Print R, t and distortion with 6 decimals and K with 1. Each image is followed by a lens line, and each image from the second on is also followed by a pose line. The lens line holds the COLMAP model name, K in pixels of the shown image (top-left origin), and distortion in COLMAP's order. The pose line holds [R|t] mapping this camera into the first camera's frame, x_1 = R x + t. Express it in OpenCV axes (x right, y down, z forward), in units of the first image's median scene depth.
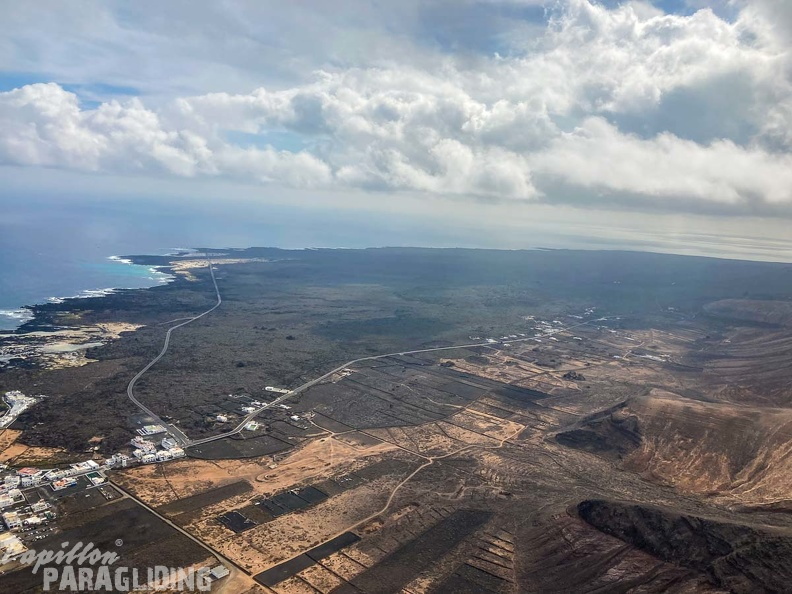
lens RADIAL K [[606.2, 0, 396.5], [0, 606.2, 277.3], [0, 0, 1]] dist [0.085096, -0.199199]
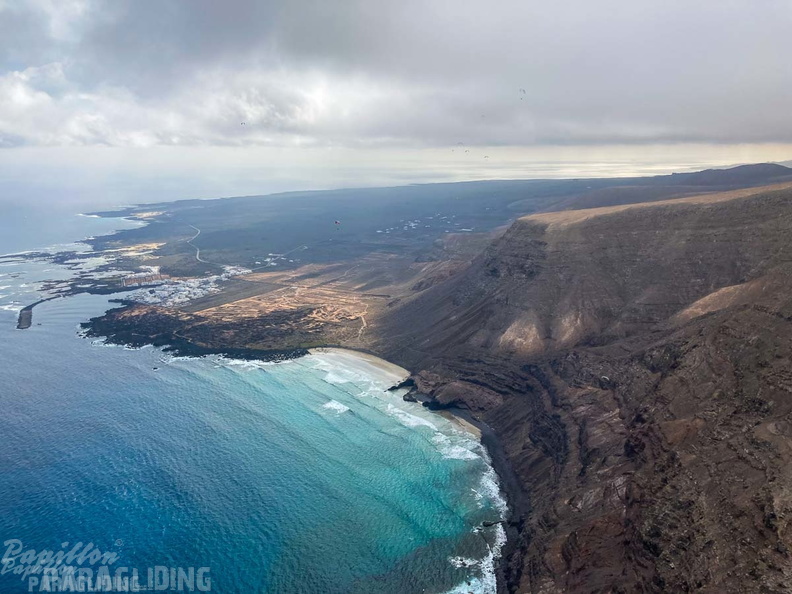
lens RADIAL K [[606.2, 0, 396.5], [0, 606.2, 277.3], [0, 0, 1]] dist [0.085096, -0.199199]
pose [[0.977150, -0.112919, 0.180077, -0.111973], [0.097223, 0.990837, 0.093753, 0.070526], [-0.189014, -0.074103, 0.979174, -0.652508]]
